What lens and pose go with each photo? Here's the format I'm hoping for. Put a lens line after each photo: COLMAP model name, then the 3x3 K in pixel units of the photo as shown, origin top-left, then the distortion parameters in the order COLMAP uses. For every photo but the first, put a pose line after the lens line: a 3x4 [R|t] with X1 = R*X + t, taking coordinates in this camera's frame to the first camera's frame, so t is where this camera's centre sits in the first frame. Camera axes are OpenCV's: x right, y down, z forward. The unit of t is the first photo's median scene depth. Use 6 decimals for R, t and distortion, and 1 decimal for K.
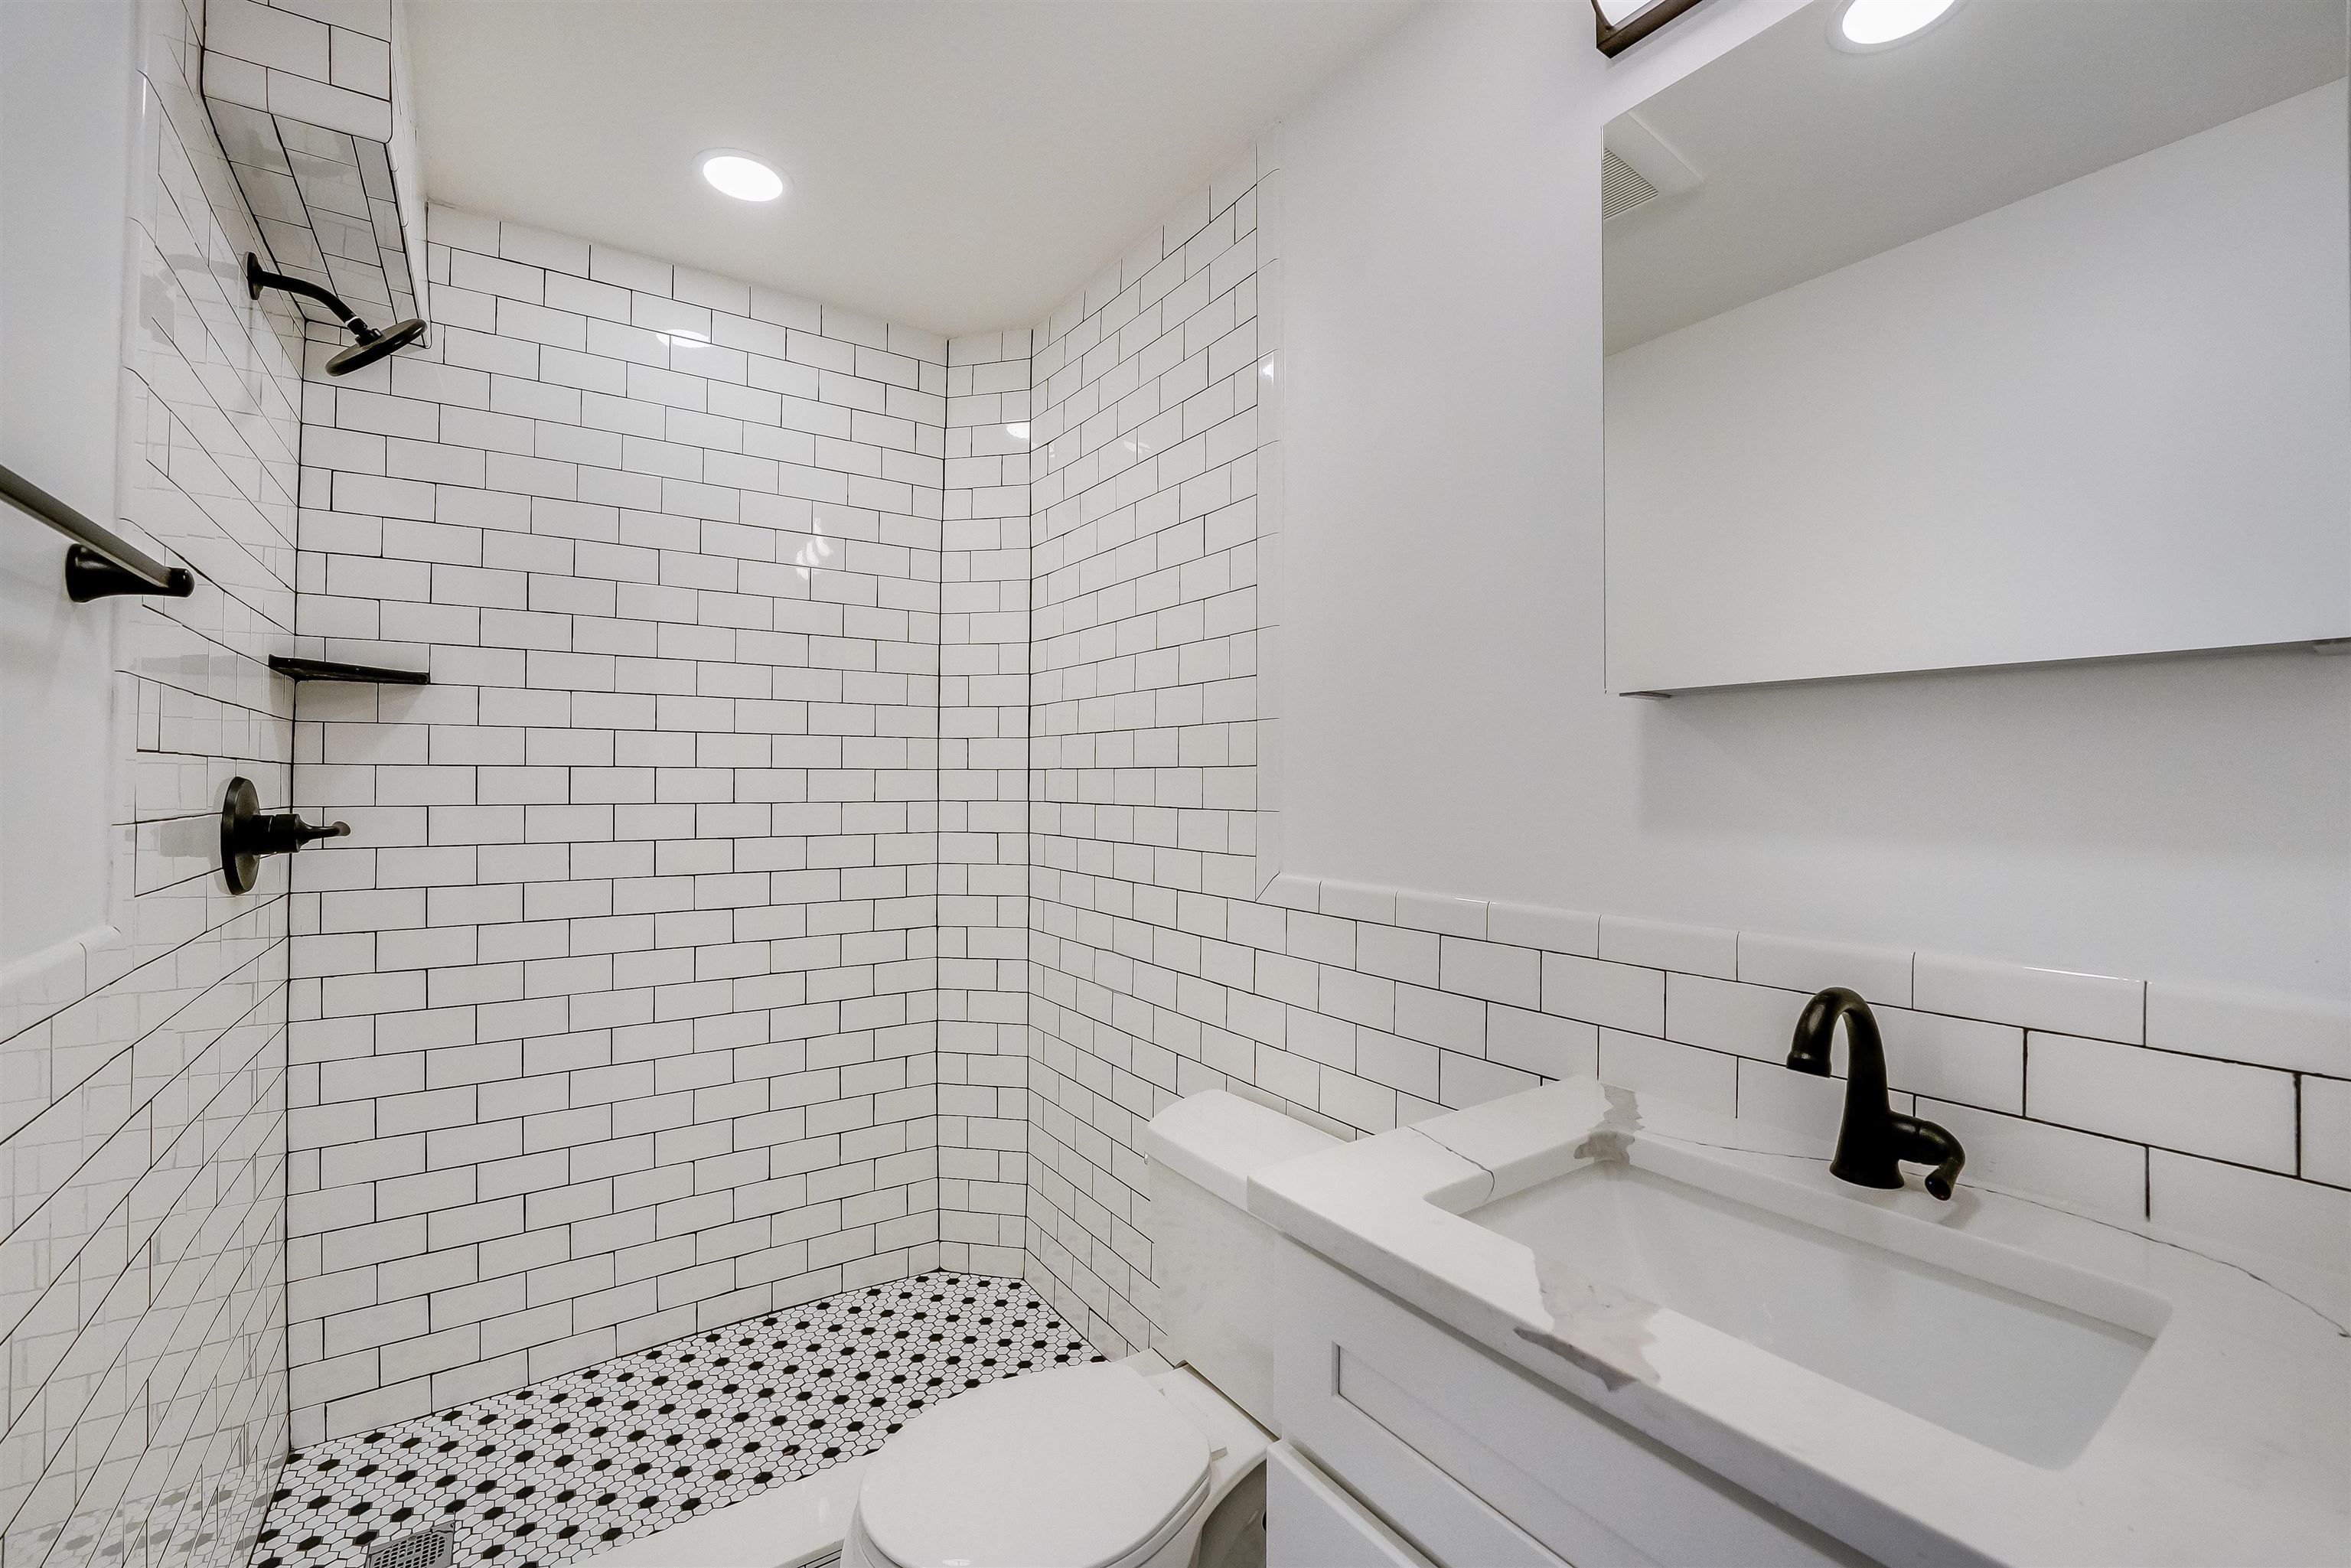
lens RADIAL K [[977.3, 0, 1163.5], [0, 977.3, 748.3], [0, 0, 1]] dist [-0.018450, 0.002781]
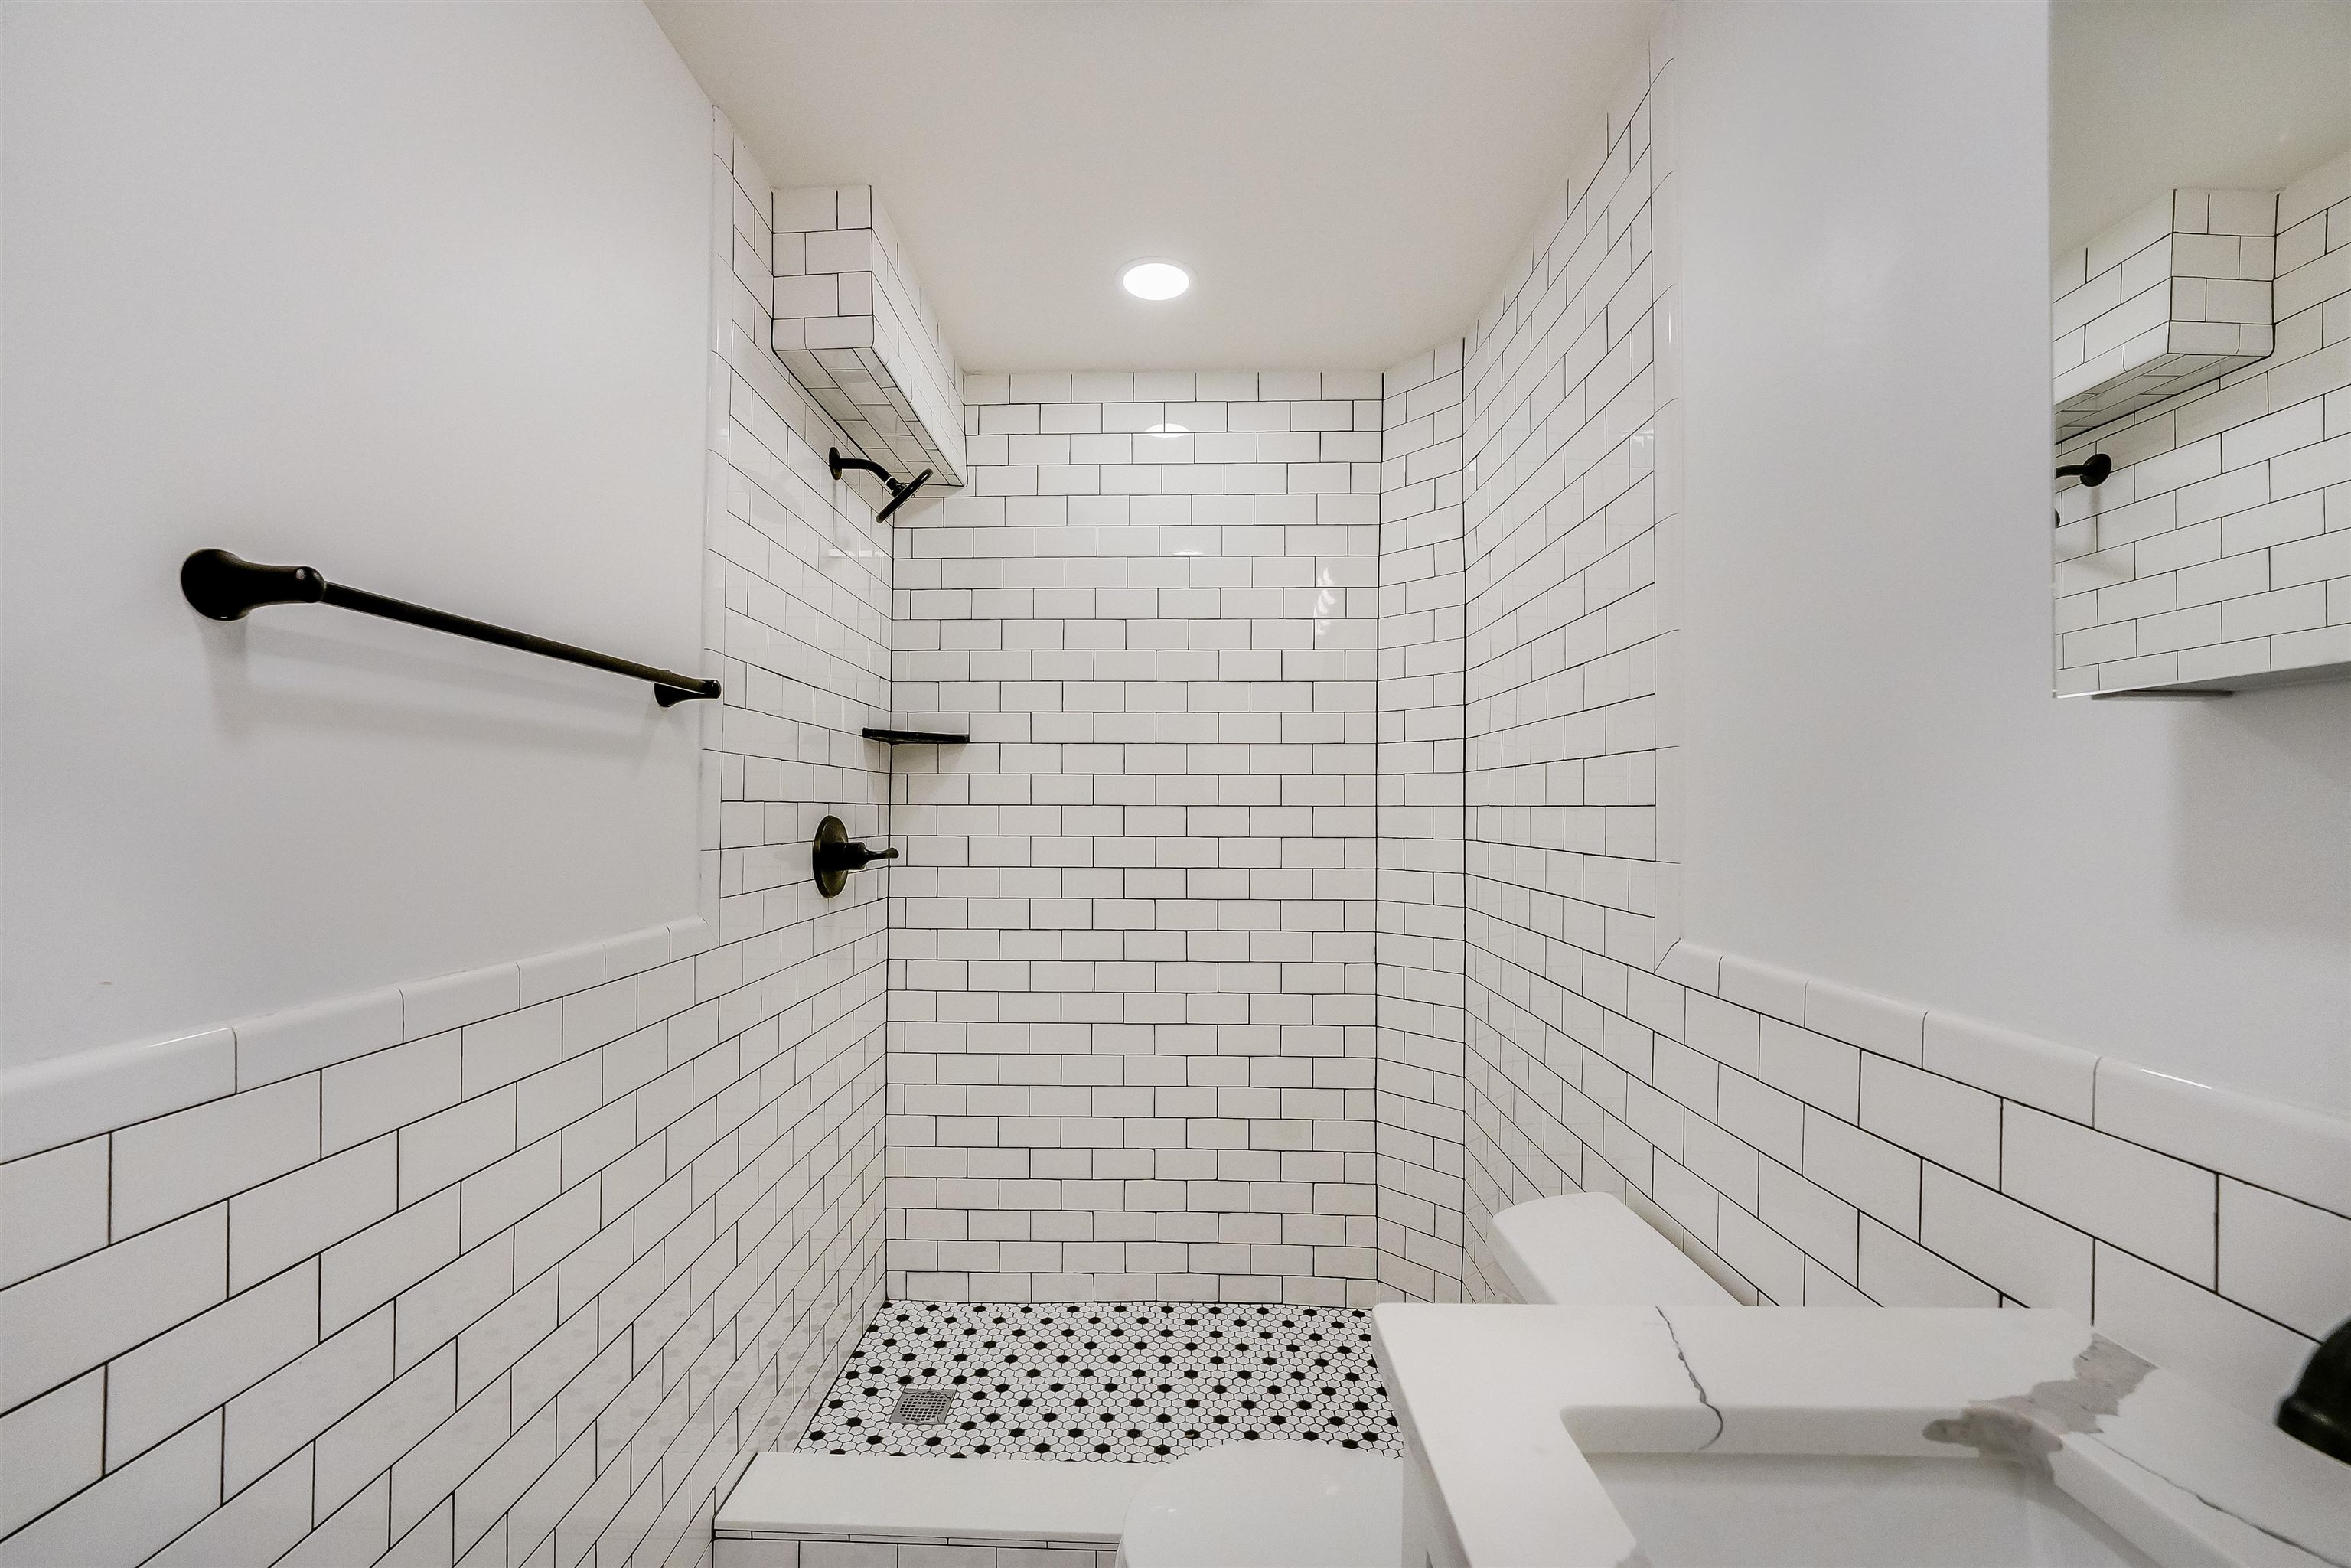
lens RADIAL K [[944.3, 0, 1150.3], [0, 944.3, 779.7], [0, 0, 1]] dist [-0.007665, -0.000469]
pose [[0.811663, -0.017217, -0.583872, 0.177549], [0.018228, 0.999825, -0.004142, -0.006609], [0.583842, -0.007280, 0.811835, 0.100688]]
